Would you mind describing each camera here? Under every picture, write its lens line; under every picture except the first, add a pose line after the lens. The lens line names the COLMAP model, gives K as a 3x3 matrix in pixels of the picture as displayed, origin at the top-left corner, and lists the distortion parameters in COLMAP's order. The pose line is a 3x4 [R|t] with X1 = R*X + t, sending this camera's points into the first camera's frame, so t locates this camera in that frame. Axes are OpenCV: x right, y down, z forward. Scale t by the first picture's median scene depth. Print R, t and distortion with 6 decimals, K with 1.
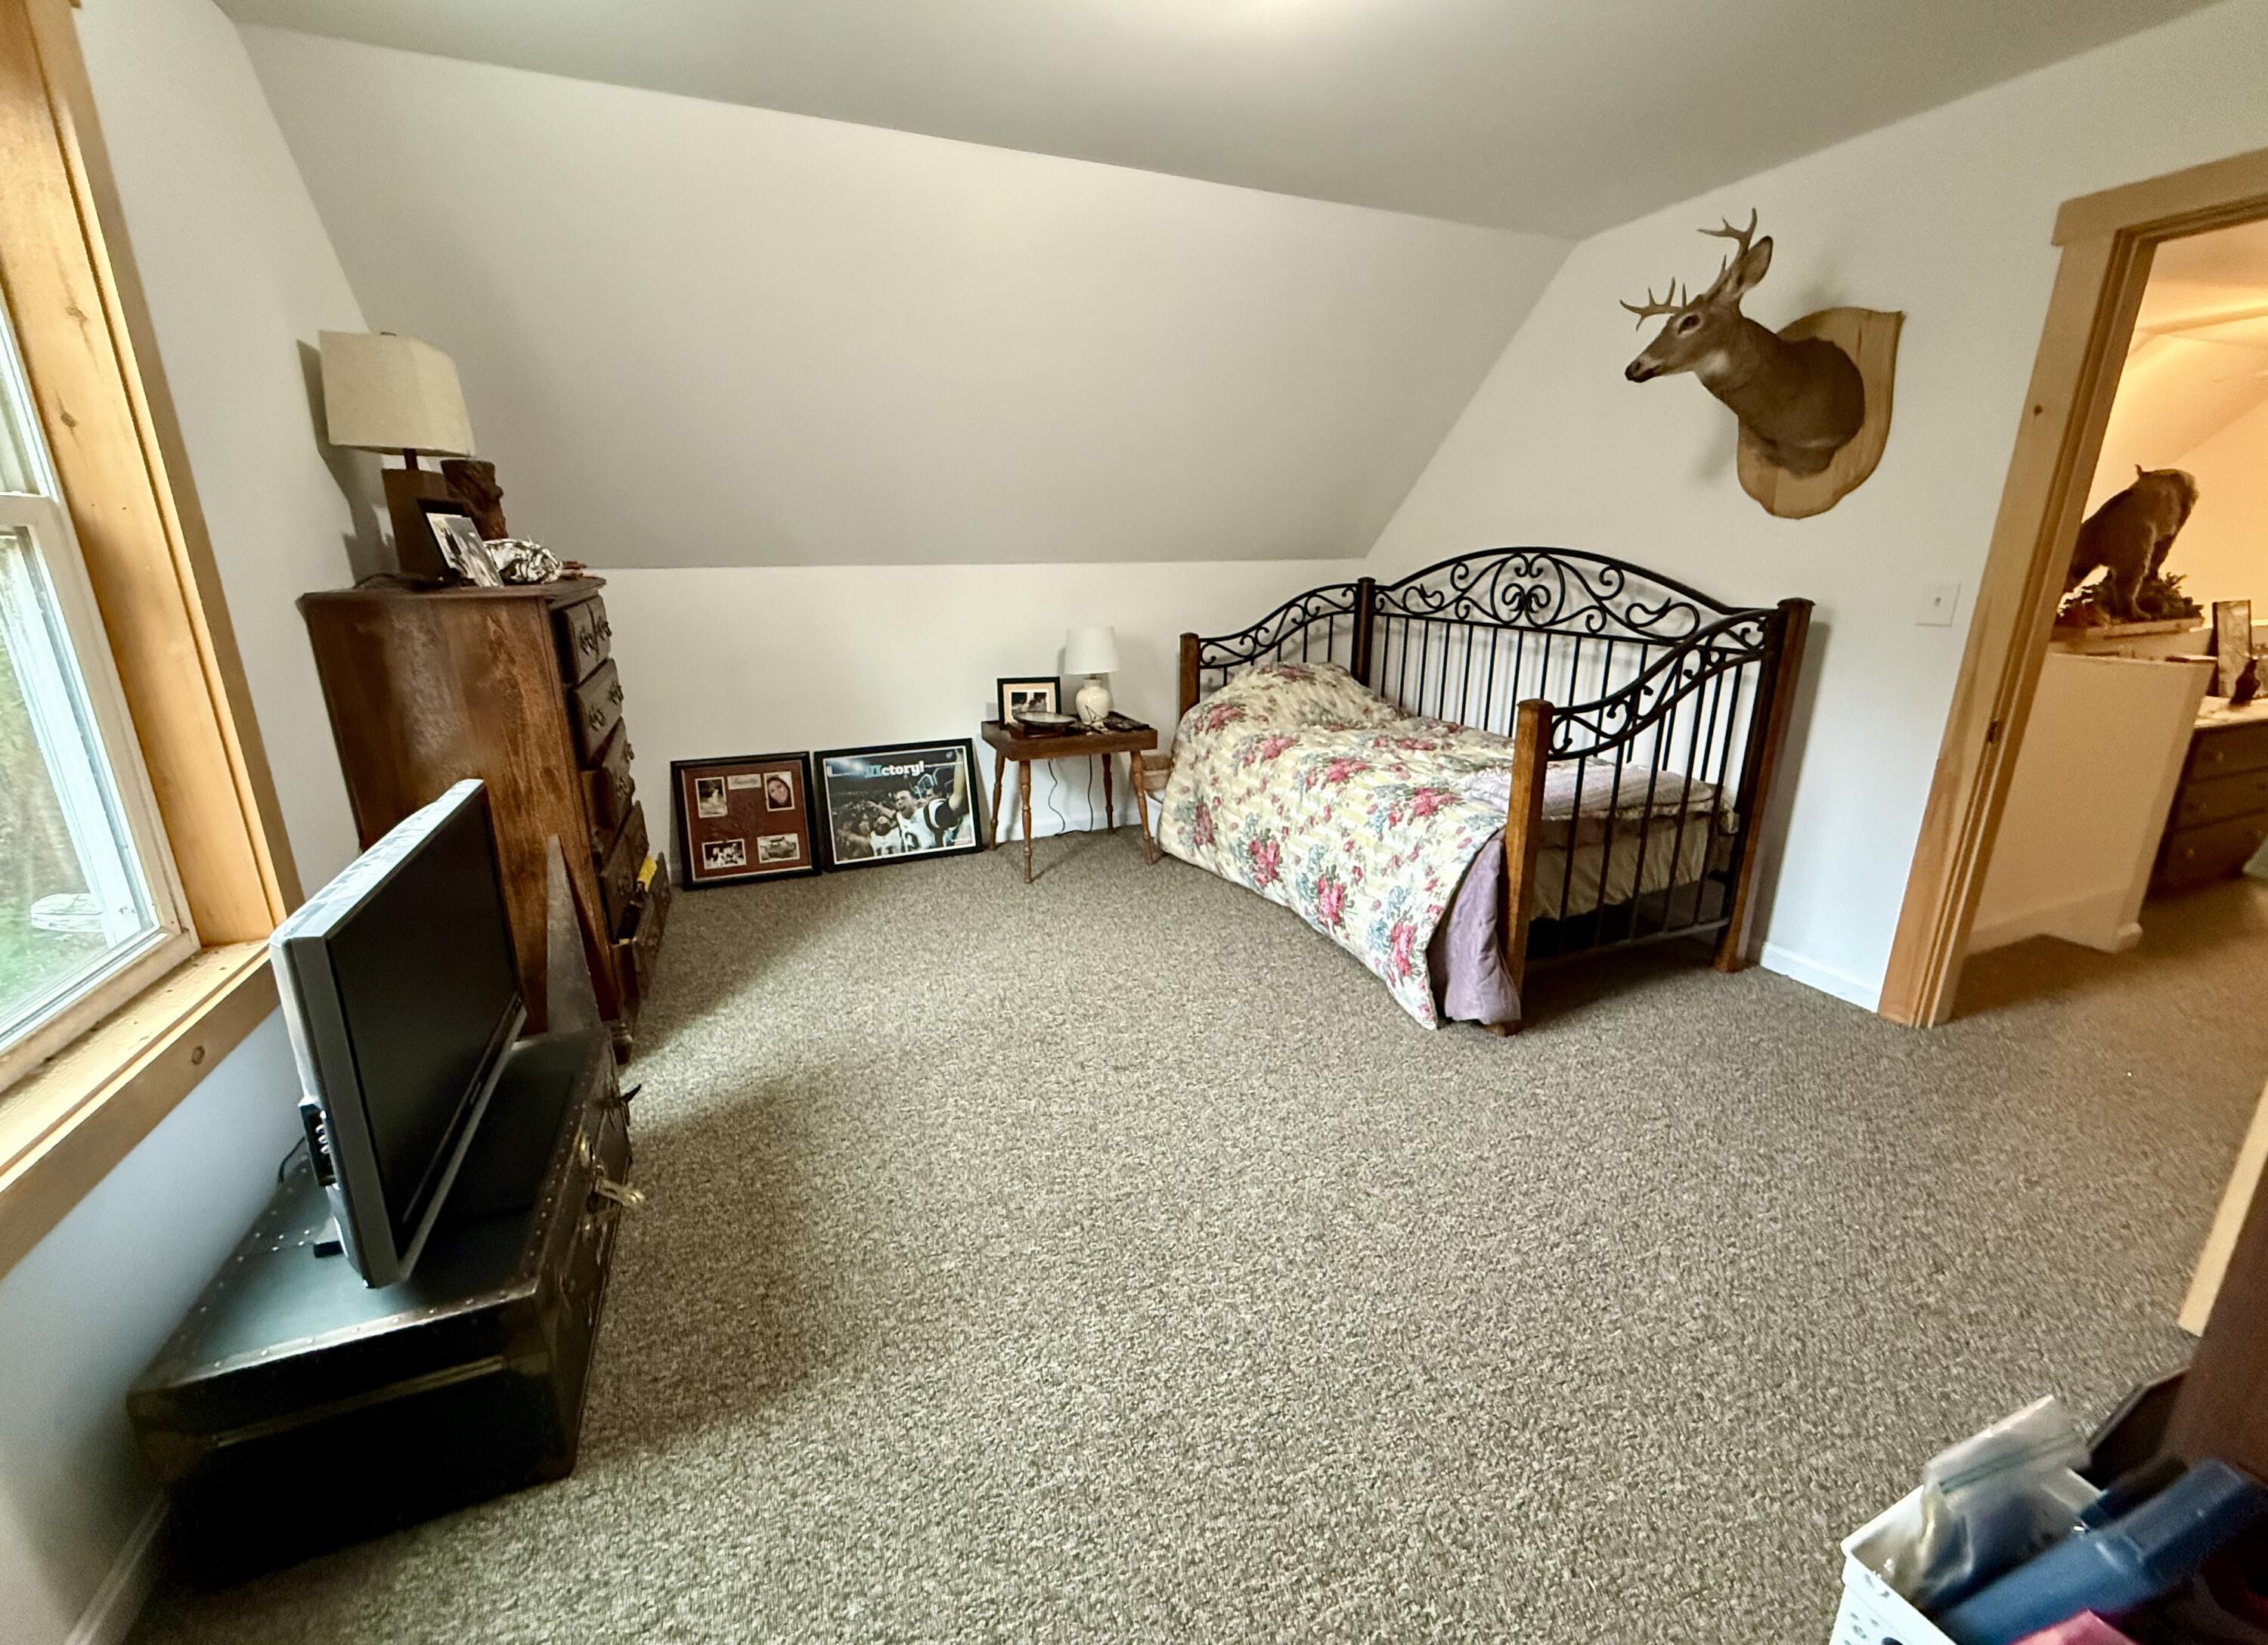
lens RADIAL K [[946.1, 0, 1124.4], [0, 946.1, 823.9], [0, 0, 1]] dist [0.002560, -0.000359]
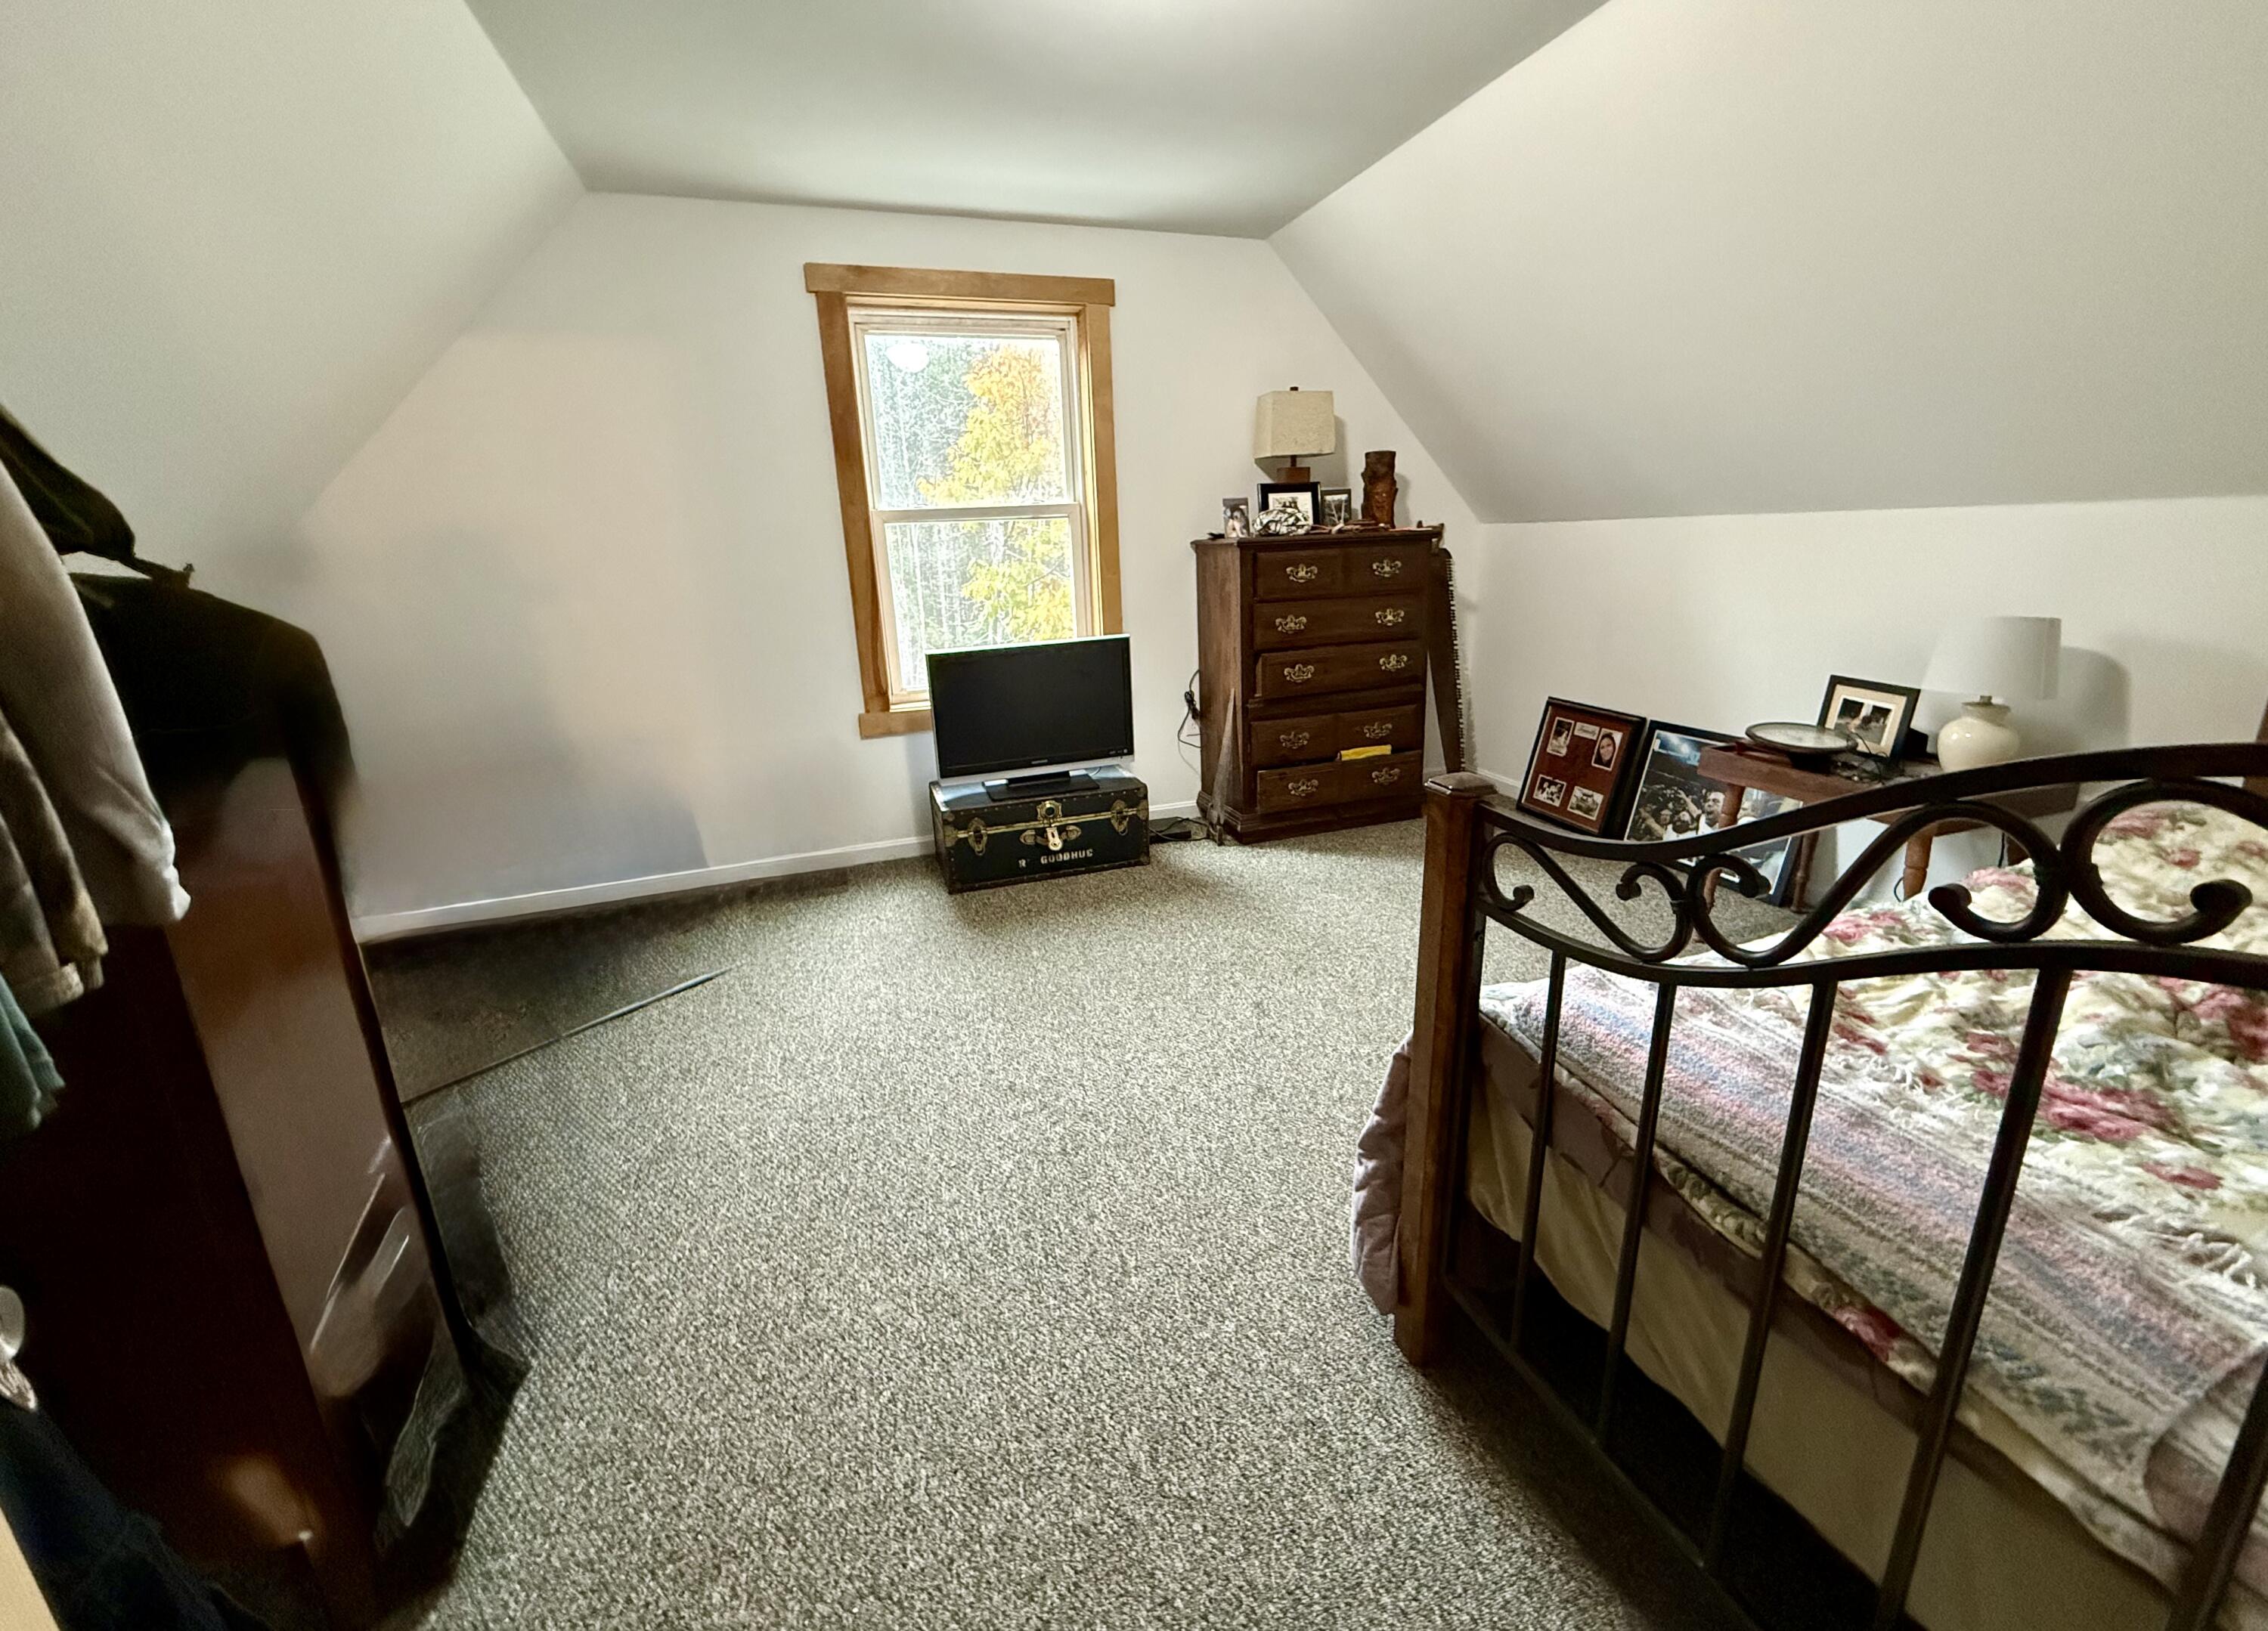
lens RADIAL K [[945.9, 0, 1125.4], [0, 945.9, 814.6], [0, 0, 1]] dist [0.002560, -0.000359]
pose [[-0.123141, 0.287464, -0.949842, 0.662224], [-0.242858, 0.919295, 0.309704, -0.157903], [0.962214, 0.268814, -0.043390, 0.588902]]
